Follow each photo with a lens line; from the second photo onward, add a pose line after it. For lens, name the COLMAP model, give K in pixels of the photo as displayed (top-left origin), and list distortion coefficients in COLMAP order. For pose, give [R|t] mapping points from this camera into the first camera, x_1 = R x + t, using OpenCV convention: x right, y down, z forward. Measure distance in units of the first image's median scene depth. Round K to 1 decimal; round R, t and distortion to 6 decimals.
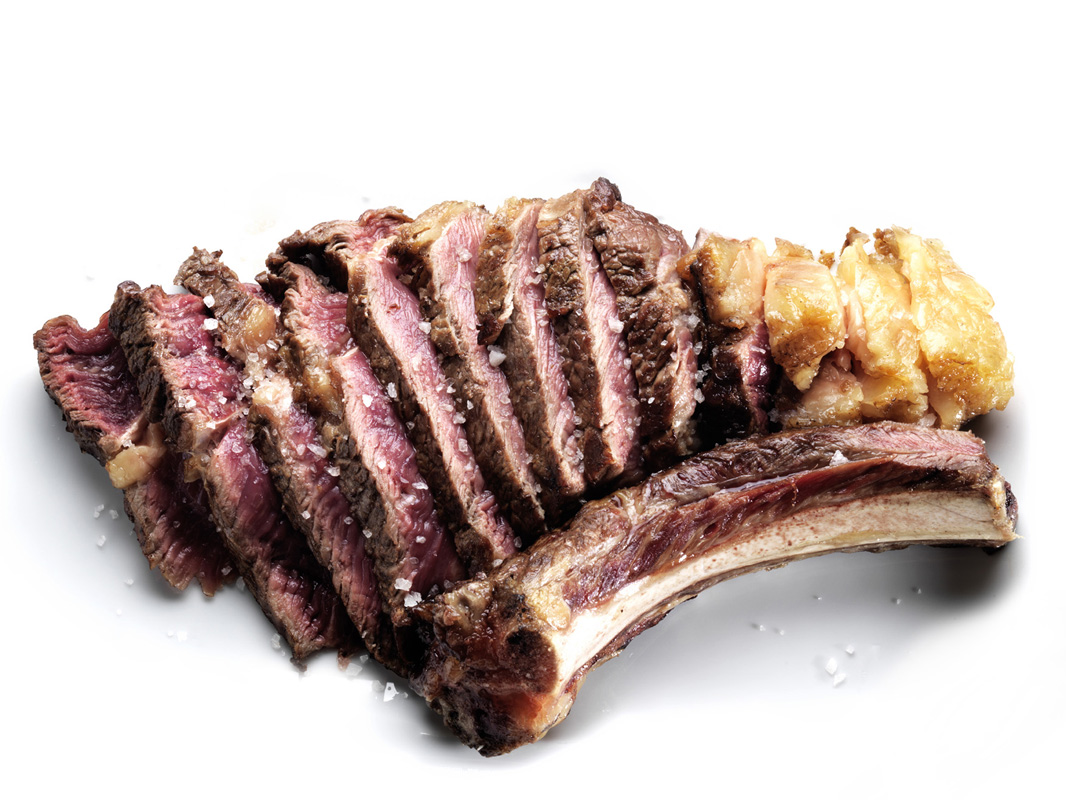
lens RADIAL K [[3721.0, 0, 532.4], [0, 3721.0, 400.6], [0, 0, 1]] dist [-0.013961, 0.000000]
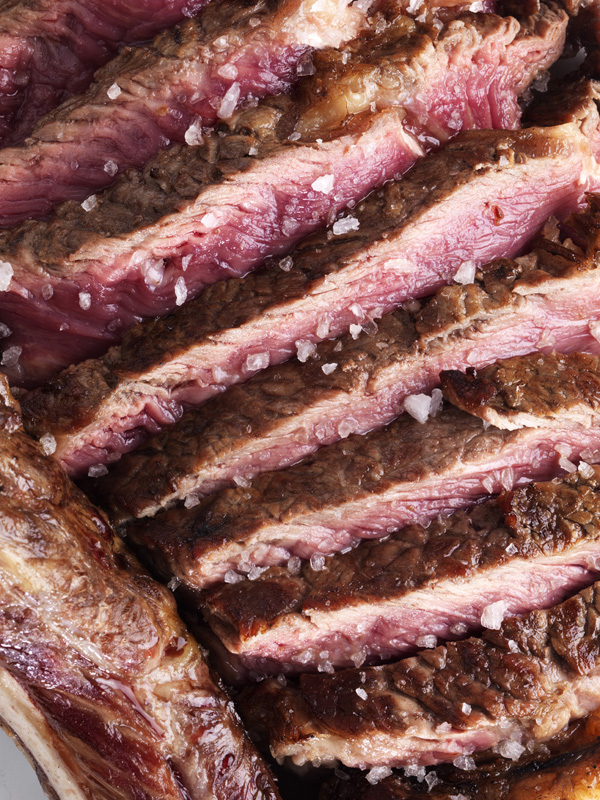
lens RADIAL K [[2792.5, 0, 301.4], [0, 2792.5, 400.9], [0, 0, 1]] dist [-0.013961, 0.000000]
pose [[0.084991, 0.994197, 0.065948, -0.039843], [-0.991103, 0.077552, 0.108165, -0.039534], [0.102423, -0.074554, 0.991943, 0.581663]]
